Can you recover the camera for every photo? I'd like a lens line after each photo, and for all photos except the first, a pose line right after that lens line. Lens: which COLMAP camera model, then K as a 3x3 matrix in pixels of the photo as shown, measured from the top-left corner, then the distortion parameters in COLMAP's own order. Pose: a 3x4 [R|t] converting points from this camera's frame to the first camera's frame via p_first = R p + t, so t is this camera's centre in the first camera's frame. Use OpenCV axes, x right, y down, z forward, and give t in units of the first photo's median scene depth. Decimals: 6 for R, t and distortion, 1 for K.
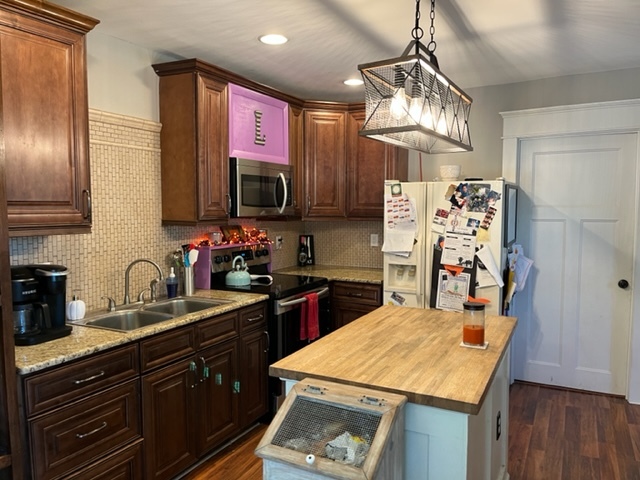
lens RADIAL K [[490.0, 0, 320.0], [0, 490.0, 240.0], [0, 0, 1]] dist [0.064115, -0.087116]
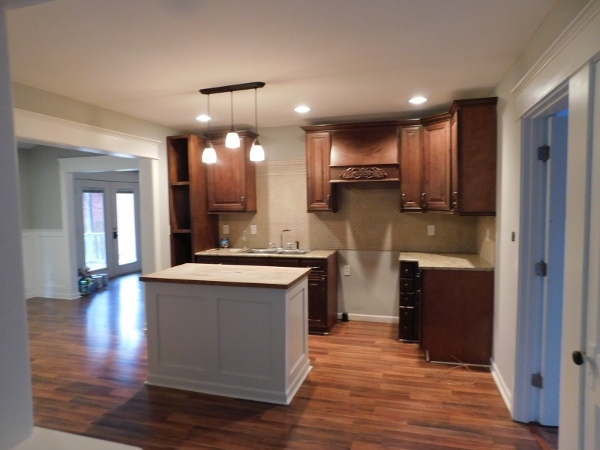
lens RADIAL K [[411.3, 0, 300.0], [0, 411.3, 225.0], [0, 0, 1]] dist [-0.004554, -0.000530]
pose [[0.194737, 0.061932, -0.978898, 1.191464], [-0.054972, 0.997125, 0.052149, -0.058669], [0.979314, 0.043657, 0.197581, 0.620403]]
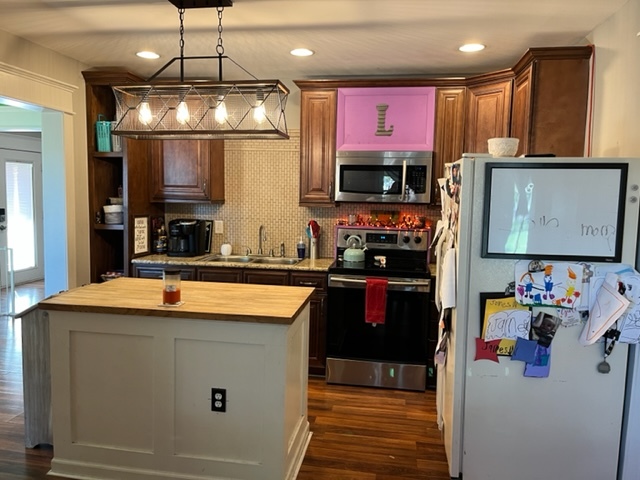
lens RADIAL K [[490.0, 0, 320.0], [0, 490.0, 240.0], [0, 0, 1]] dist [0.064115, -0.087116]
pose [[0.322644, 0.101591, -0.941053, 0.952225], [-0.090012, 0.993011, 0.076339, -0.040683], [0.942231, 0.060076, 0.329533, 0.583318]]
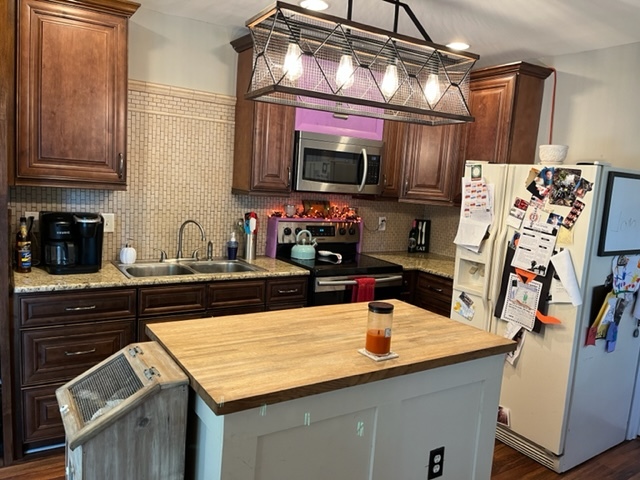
lens RADIAL K [[494.3, 0, 320.0], [0, 494.3, 240.0], [0, 0, 1]] dist [0.027105, -0.005281]
pose [[0.872097, 0.118239, -0.474834, 0.367347], [-0.102176, 0.992979, 0.059602, -0.011008], [0.478547, -0.003462, 0.878055, 0.135033]]
